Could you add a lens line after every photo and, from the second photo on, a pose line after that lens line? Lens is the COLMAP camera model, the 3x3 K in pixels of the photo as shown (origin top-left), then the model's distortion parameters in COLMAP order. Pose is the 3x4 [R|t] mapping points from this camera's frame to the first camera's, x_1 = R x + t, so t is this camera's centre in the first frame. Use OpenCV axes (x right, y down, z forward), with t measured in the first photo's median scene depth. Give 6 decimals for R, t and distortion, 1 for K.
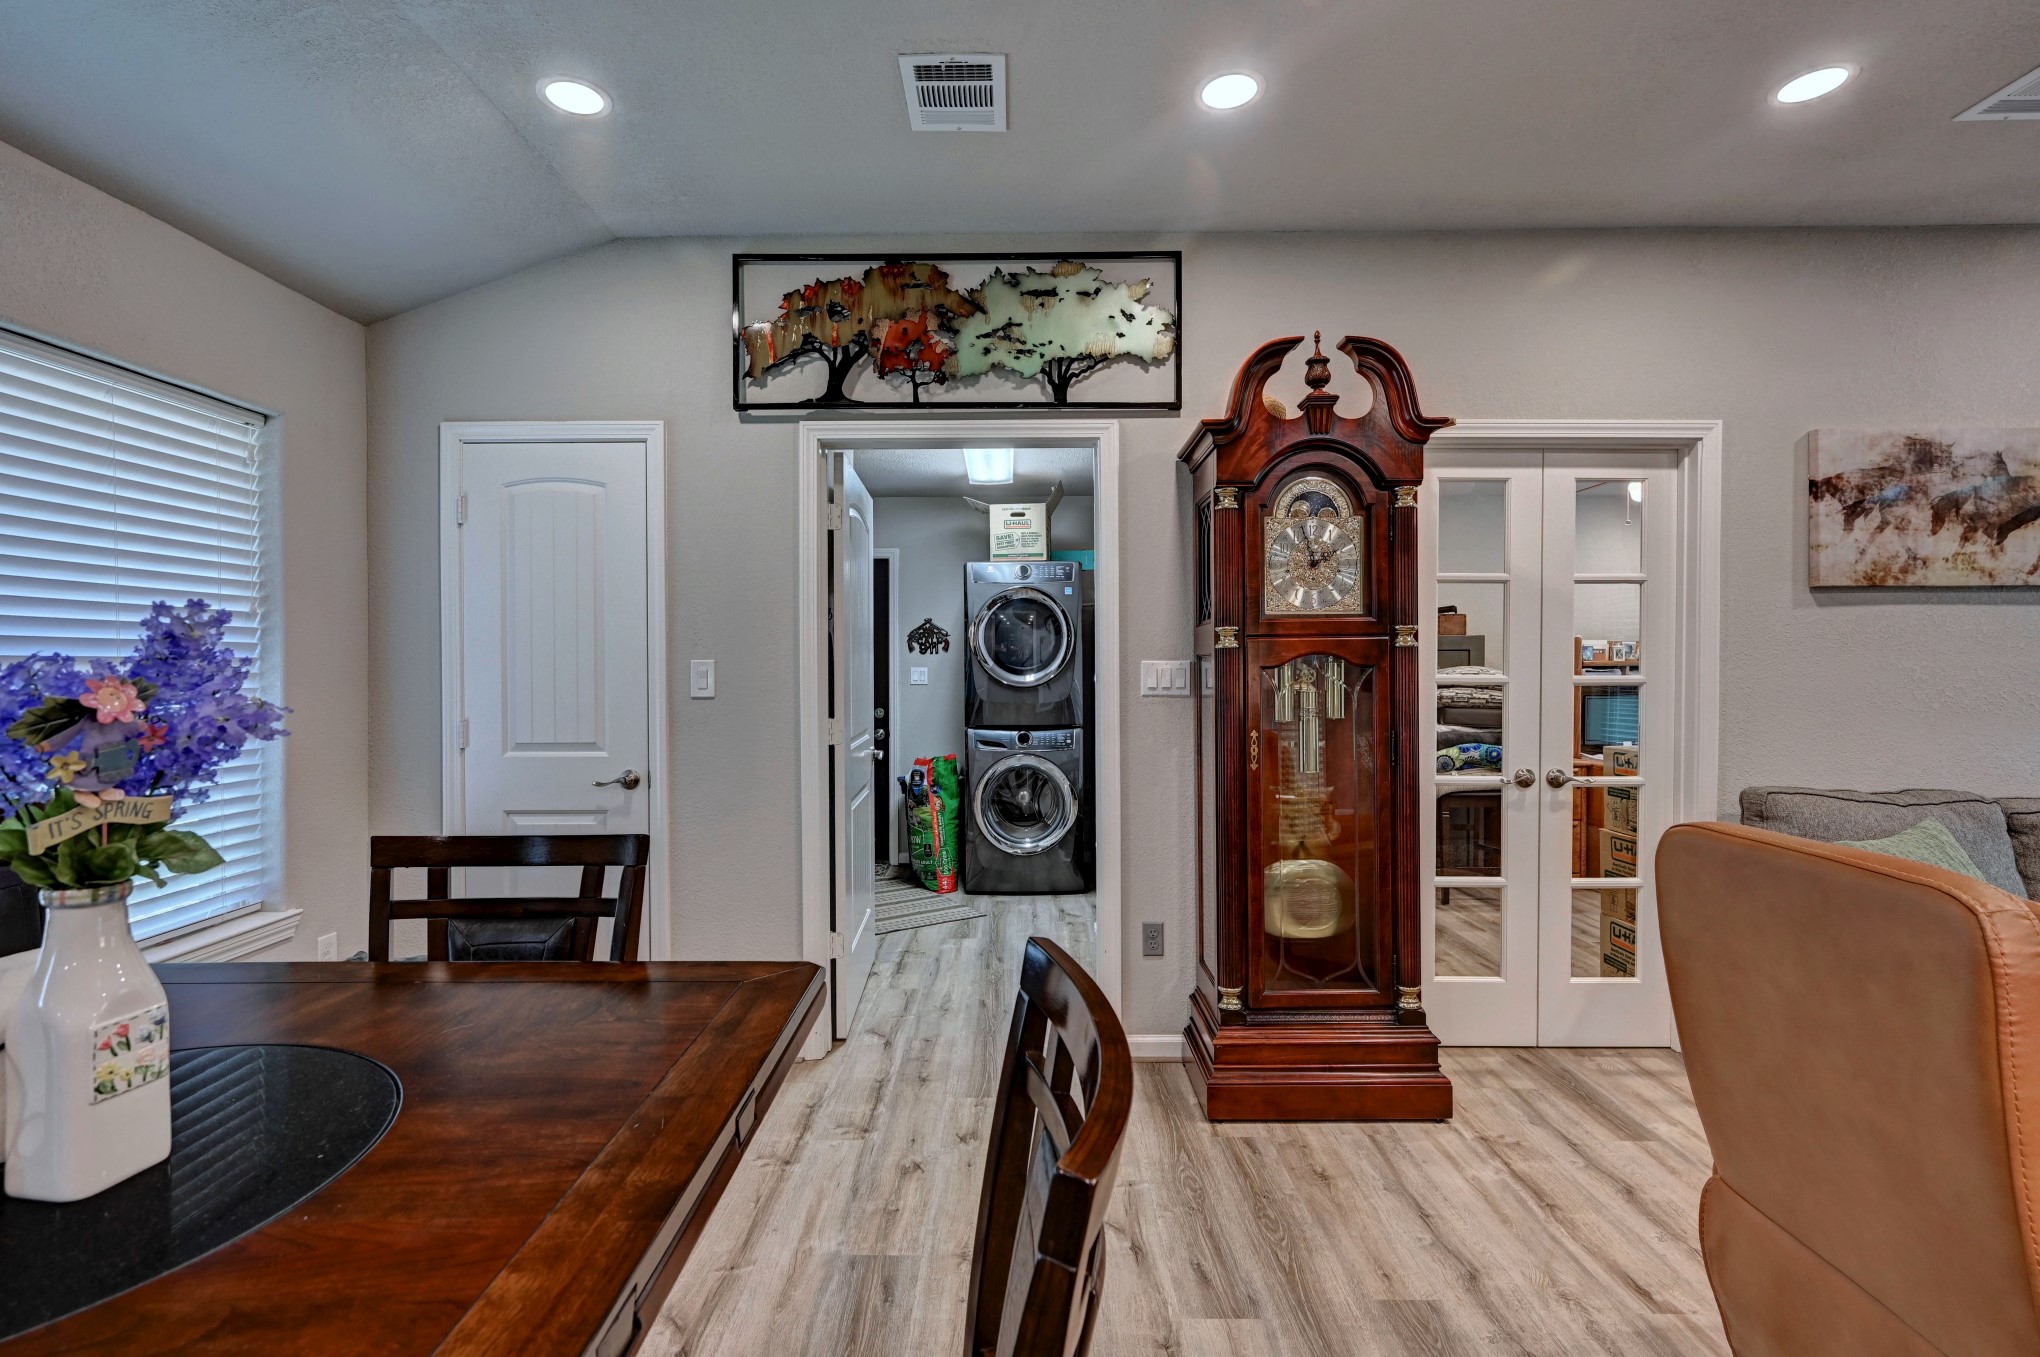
lens RADIAL K [[936.4, 0, 1010.6], [0, 936.4, 677.0], [0, 0, 1]] dist [0.000806, -0.000020]
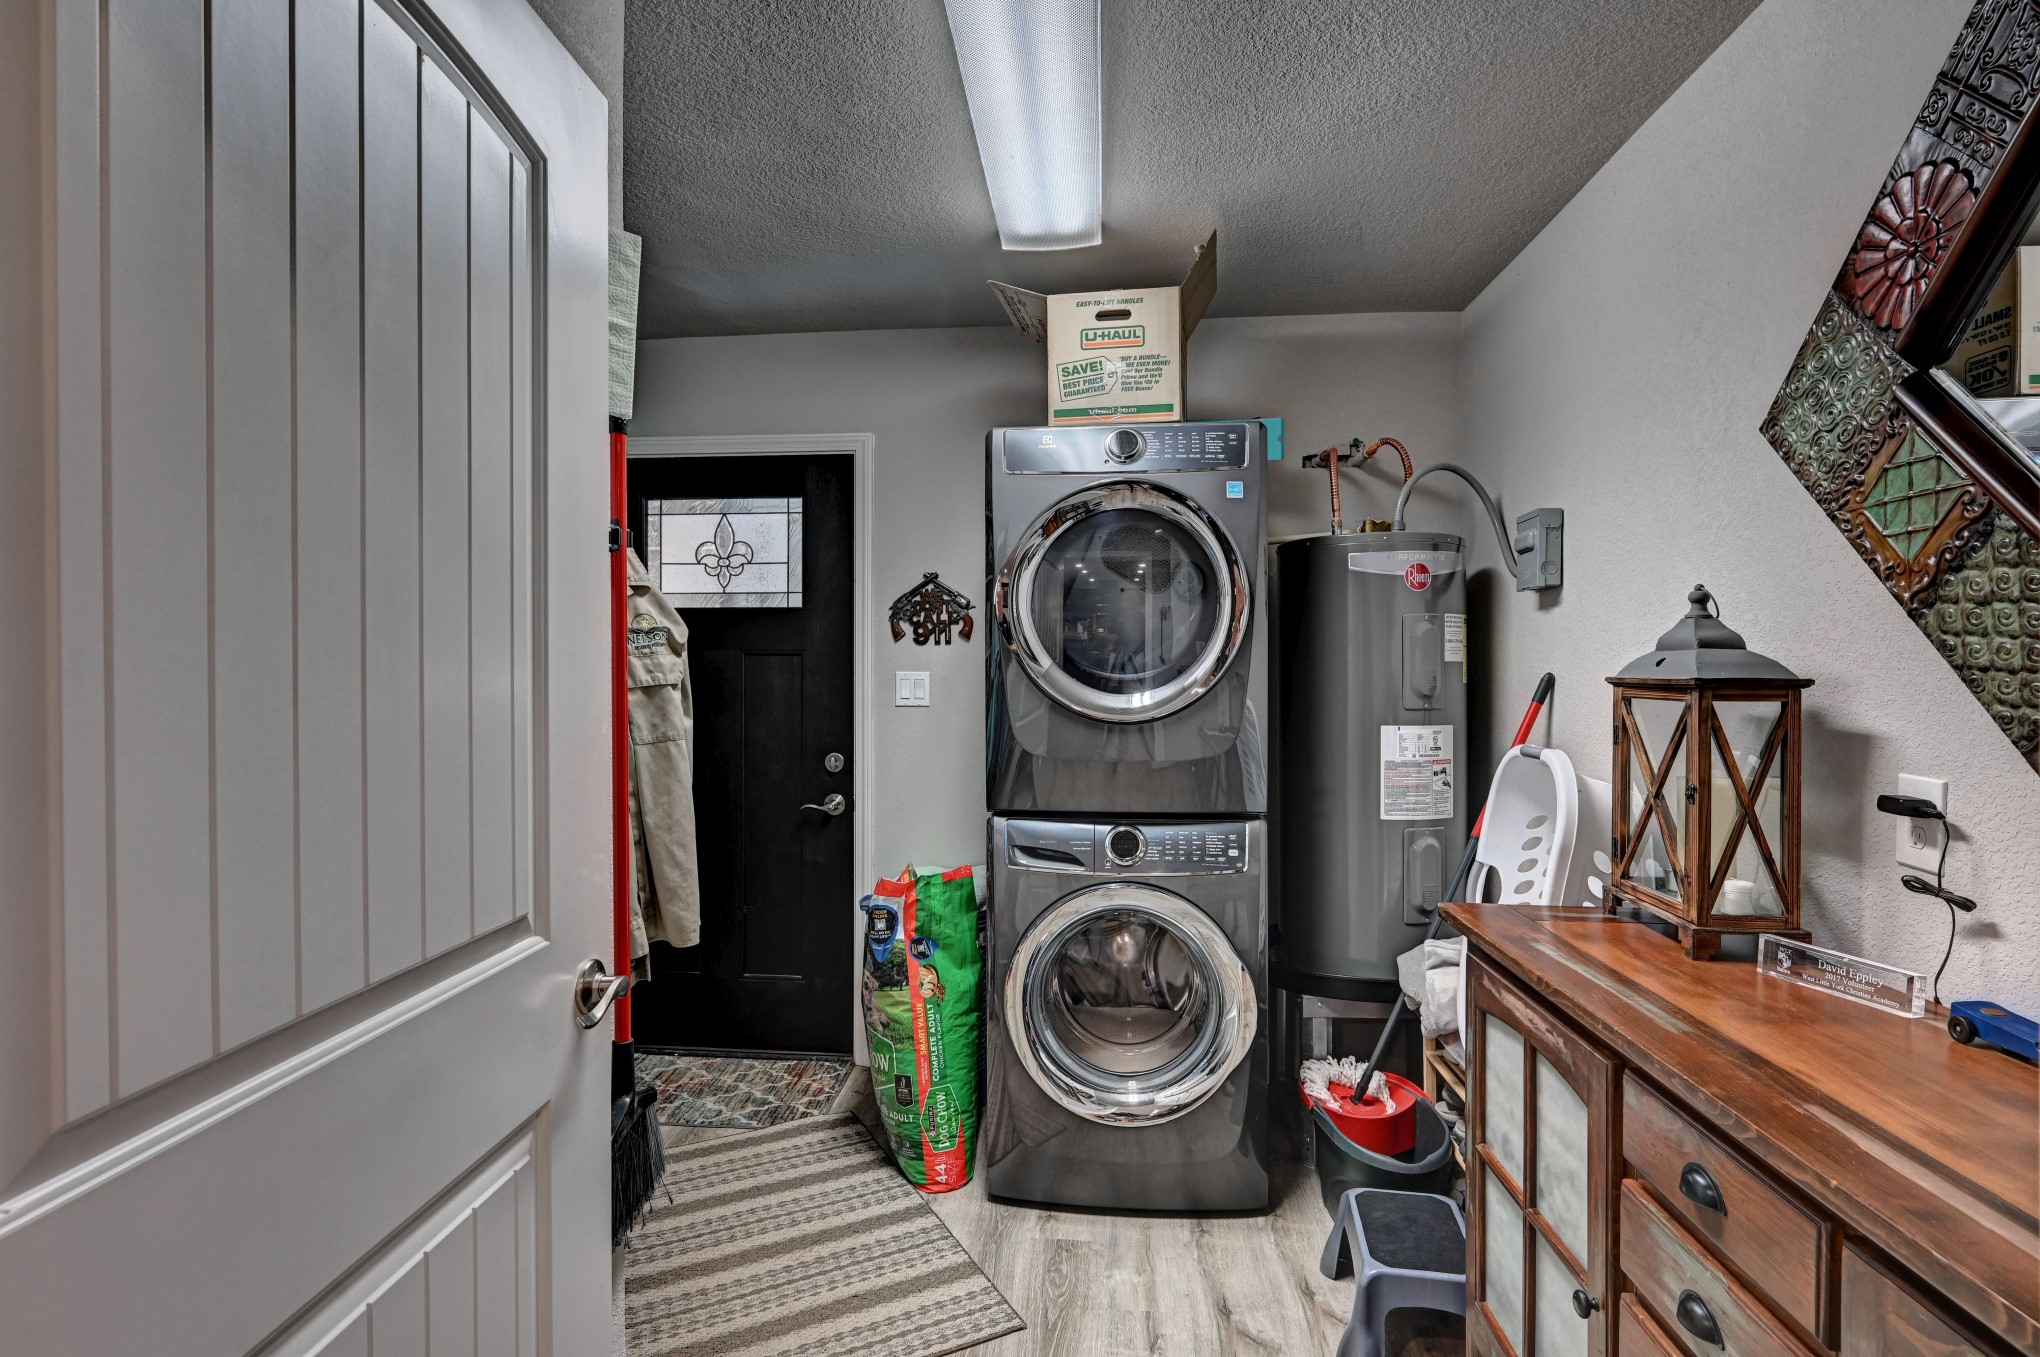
lens RADIAL K [[1027.6, 0, 1012.0], [0, 1027.6, 675.2], [0, 0, 1]] dist [0.002070, -0.000867]
pose [[0.995807, 0.004228, -0.091377, 0.009475], [-0.004422, 0.999988, -0.001922, -0.015382], [0.091367, 0.002318, 0.995815, 0.926531]]
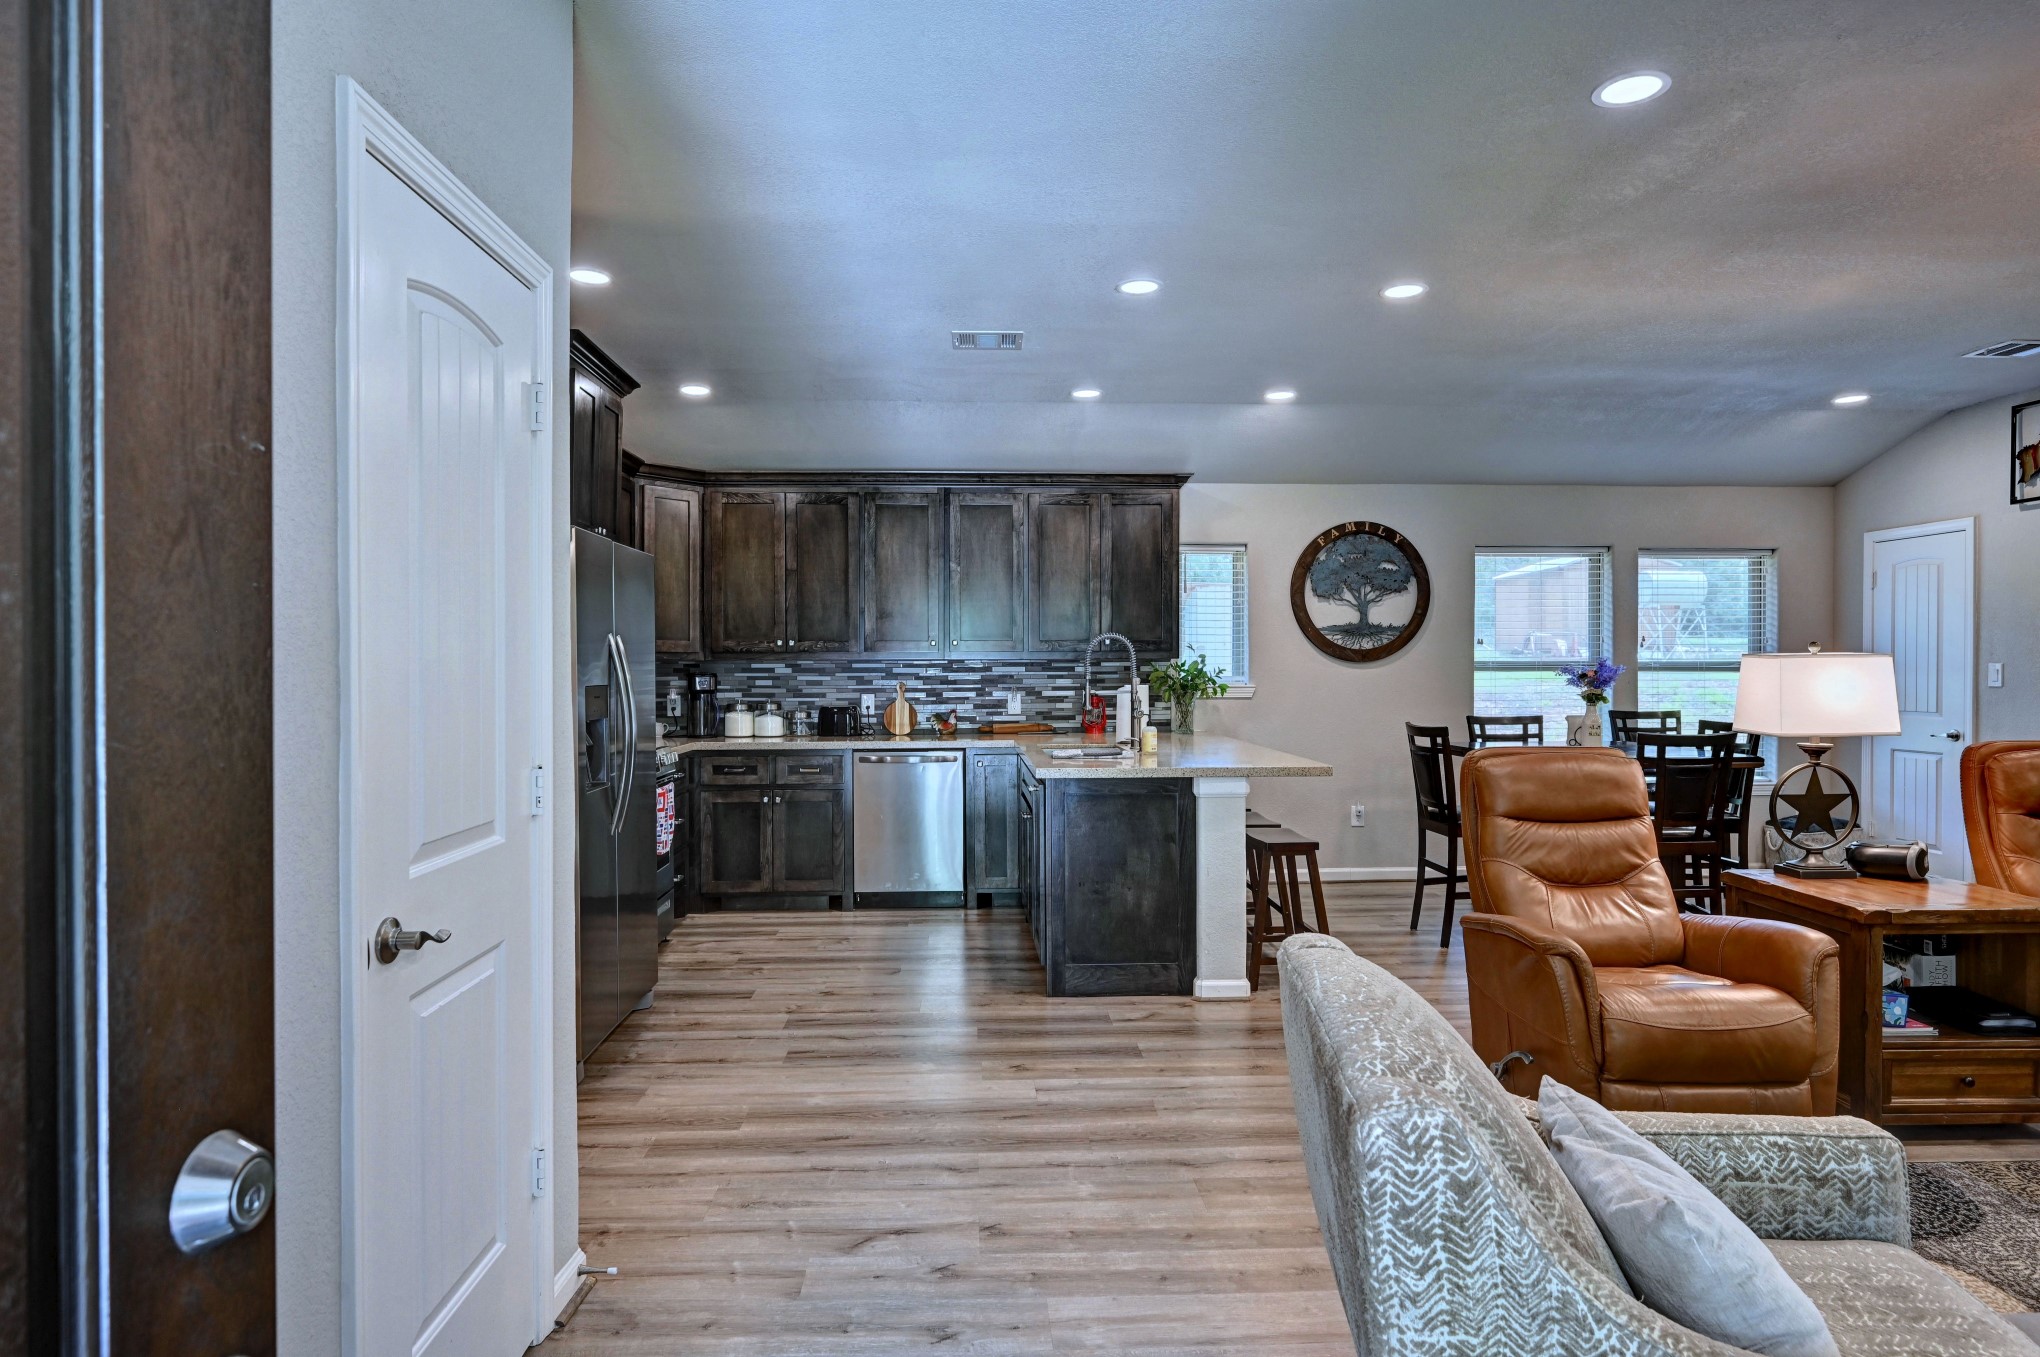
lens RADIAL K [[1132.5, 0, 1014.9], [0, 1132.5, 673.7], [0, 0, 1]] dist [-0.001355, 0.000299]
pose [[0.057958, 0.007564, -0.998290, 1.489530], [-0.010228, 0.999923, 0.006983, 0.002982], [0.998267, 0.009806, 0.058031, -0.771771]]
